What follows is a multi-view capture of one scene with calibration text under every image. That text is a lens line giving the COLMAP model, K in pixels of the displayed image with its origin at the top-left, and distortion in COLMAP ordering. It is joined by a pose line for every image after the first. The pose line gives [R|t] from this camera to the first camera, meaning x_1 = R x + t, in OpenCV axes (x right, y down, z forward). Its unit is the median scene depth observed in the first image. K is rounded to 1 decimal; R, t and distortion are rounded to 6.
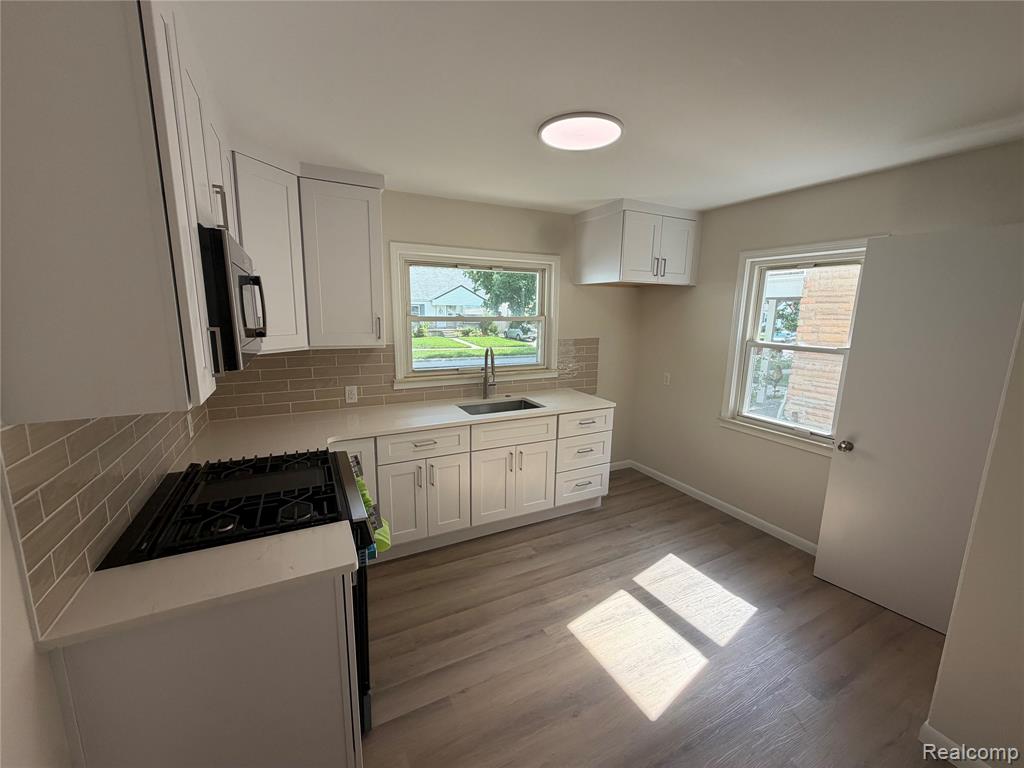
lens RADIAL K [[406.4, 0, 512.0], [0, 406.4, 384.0], [0, 0, 1]] dist [-0.005990, -0.000025]
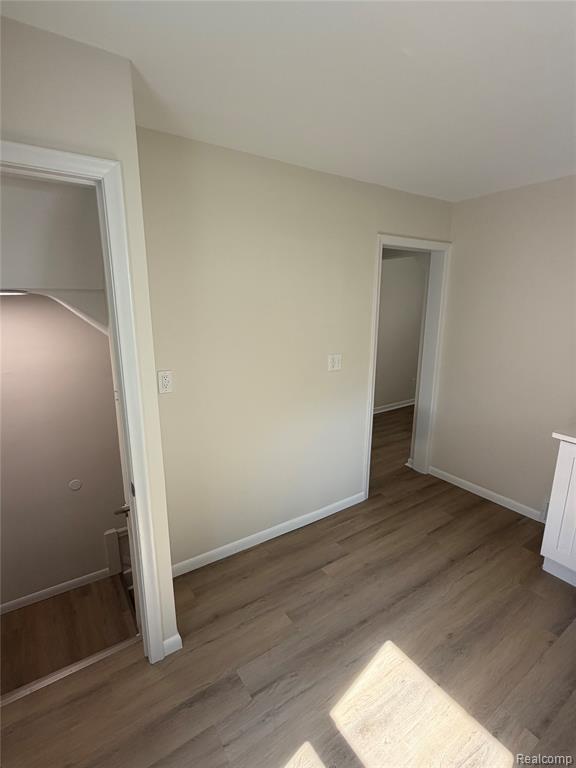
lens RADIAL K [[365.2, 0, 288.0], [0, 365.2, 384.0], [0, 0, 1]] dist [-0.013213, -0.000277]
pose [[-0.993102, 0.004623, -0.117163, 0.376476], [-0.041491, 0.920718, 0.388017, -0.138060], [0.109668, 0.390201, -0.914175, 0.811062]]
